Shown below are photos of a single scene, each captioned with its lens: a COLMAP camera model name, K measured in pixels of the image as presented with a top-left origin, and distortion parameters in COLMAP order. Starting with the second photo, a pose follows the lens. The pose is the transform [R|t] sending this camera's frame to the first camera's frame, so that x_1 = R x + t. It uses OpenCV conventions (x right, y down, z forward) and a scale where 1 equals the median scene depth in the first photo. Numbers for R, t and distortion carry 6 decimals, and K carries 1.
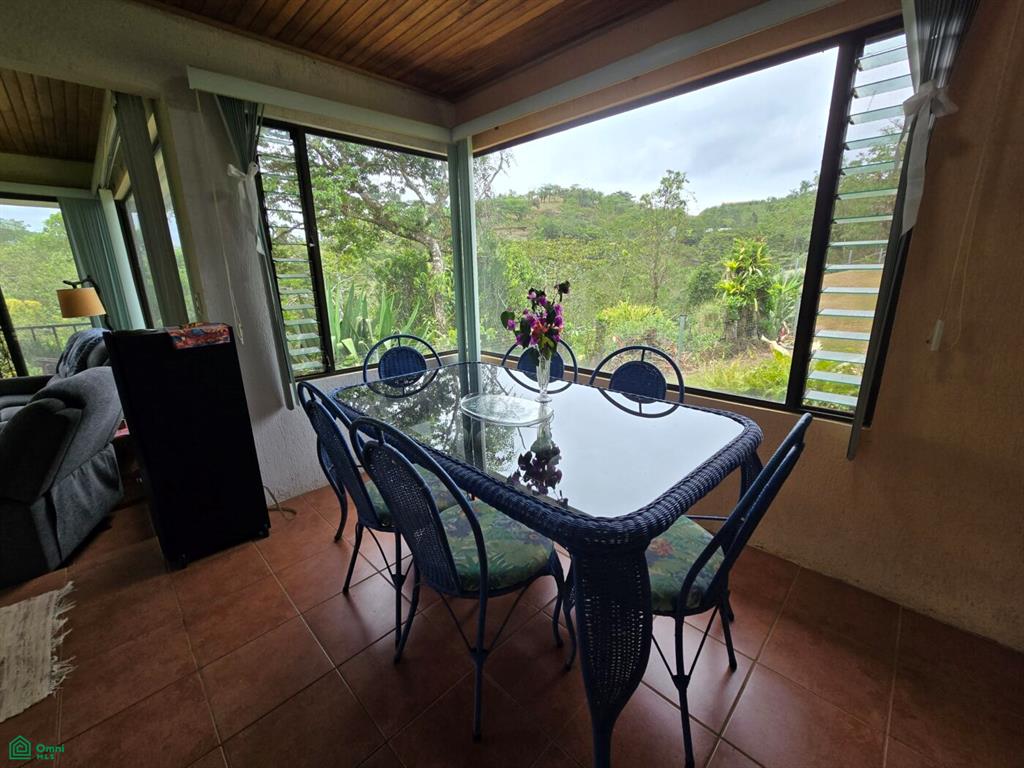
lens RADIAL K [[419.6, 0, 511.3], [0, 419.6, 381.0], [0, 0, 1]] dist [0.000057, -0.000036]
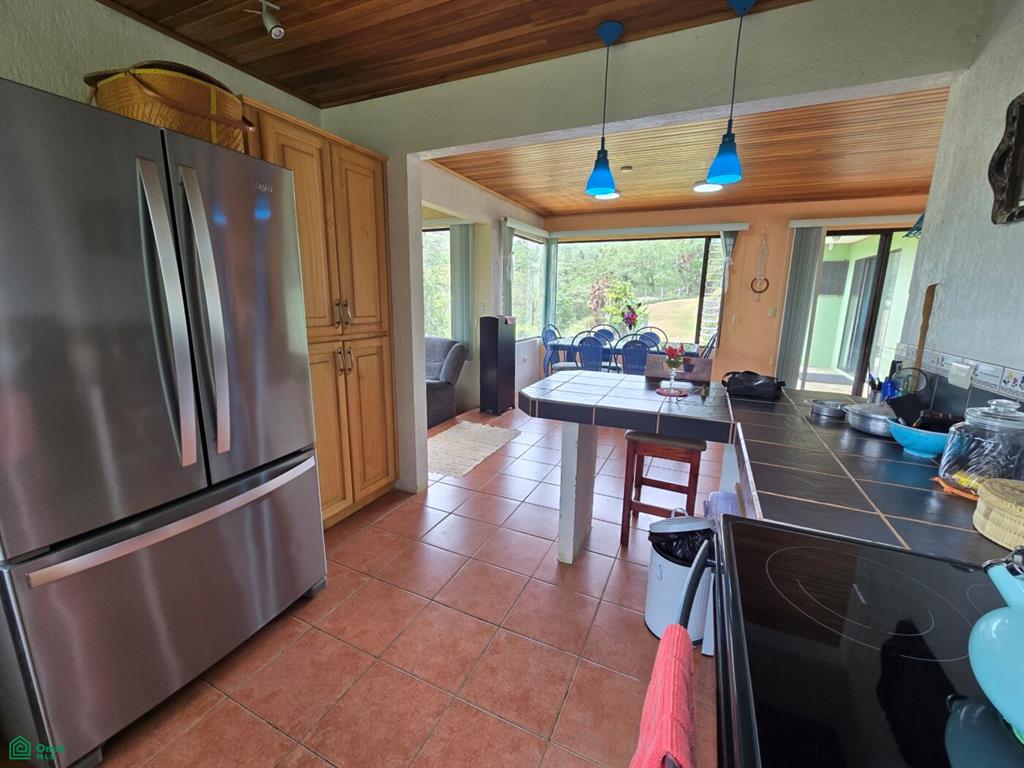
lens RADIAL K [[419.6, 0, 511.3], [0, 419.6, 381.0], [0, 0, 1]] dist [0.000057, -0.000036]
pose [[0.940060, -0.033253, 0.339383, -1.672829], [0.051415, 0.997678, -0.044662, 0.393450], [-0.337110, 0.059435, 0.939587, -1.424117]]
